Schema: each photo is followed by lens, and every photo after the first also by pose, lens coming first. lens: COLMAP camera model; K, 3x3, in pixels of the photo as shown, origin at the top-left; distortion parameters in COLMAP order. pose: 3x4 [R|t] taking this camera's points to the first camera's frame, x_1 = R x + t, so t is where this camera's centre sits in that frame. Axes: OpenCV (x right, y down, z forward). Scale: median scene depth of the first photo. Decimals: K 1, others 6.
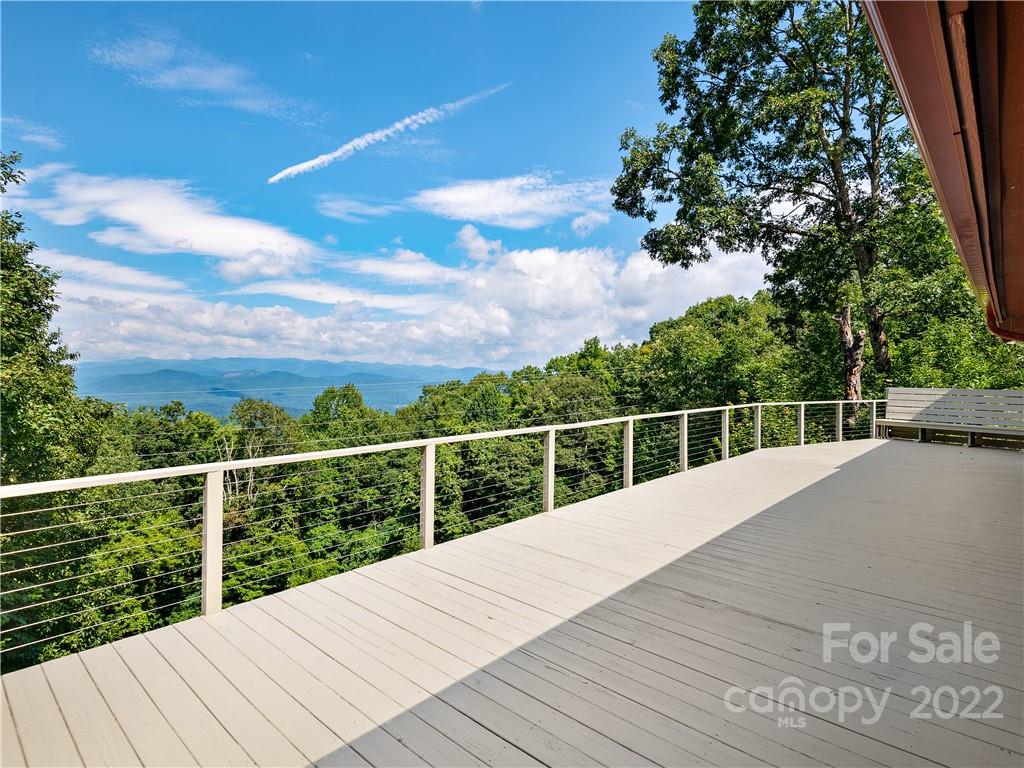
lens RADIAL K [[542.2, 0, 529.1], [0, 542.2, 362.2], [0, 0, 1]] dist [0.006302, 0.001092]
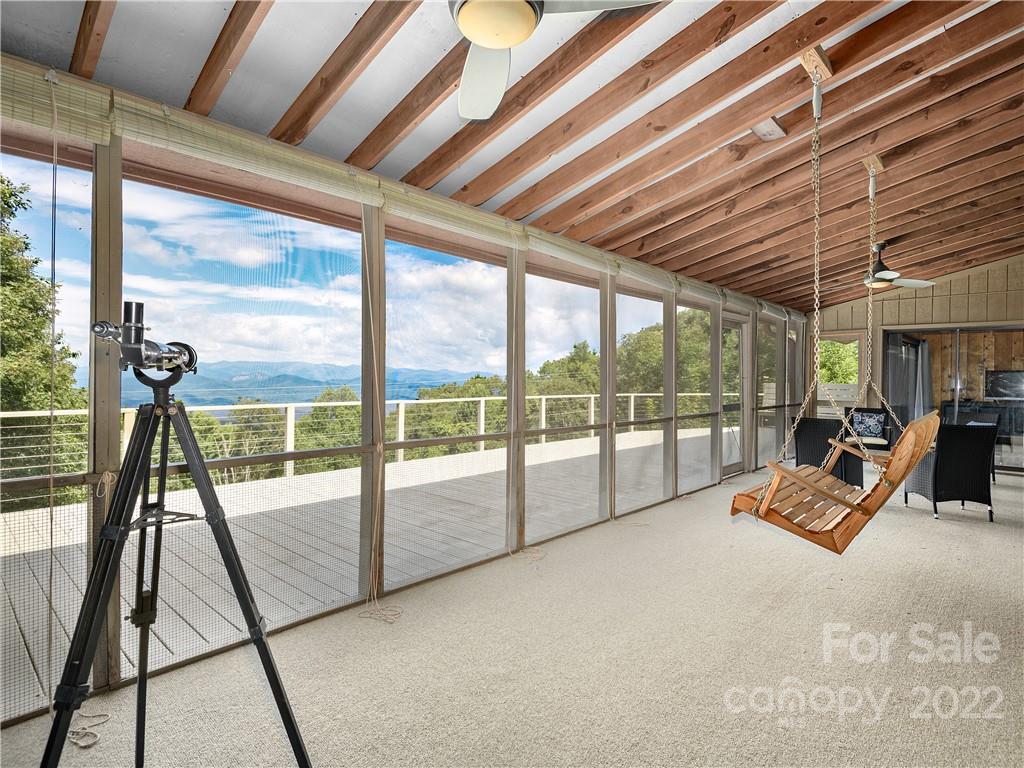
lens RADIAL K [[535.7, 0, 536.4], [0, 535.7, 363.7], [0, 0, 1]] dist [-0.001144, -0.001232]
pose [[0.999994, 0.002725, 0.002192, 0.162586], [-0.002712, 0.999980, -0.005786, 0.014271], [-0.002208, 0.005780, 0.999981, -0.156540]]
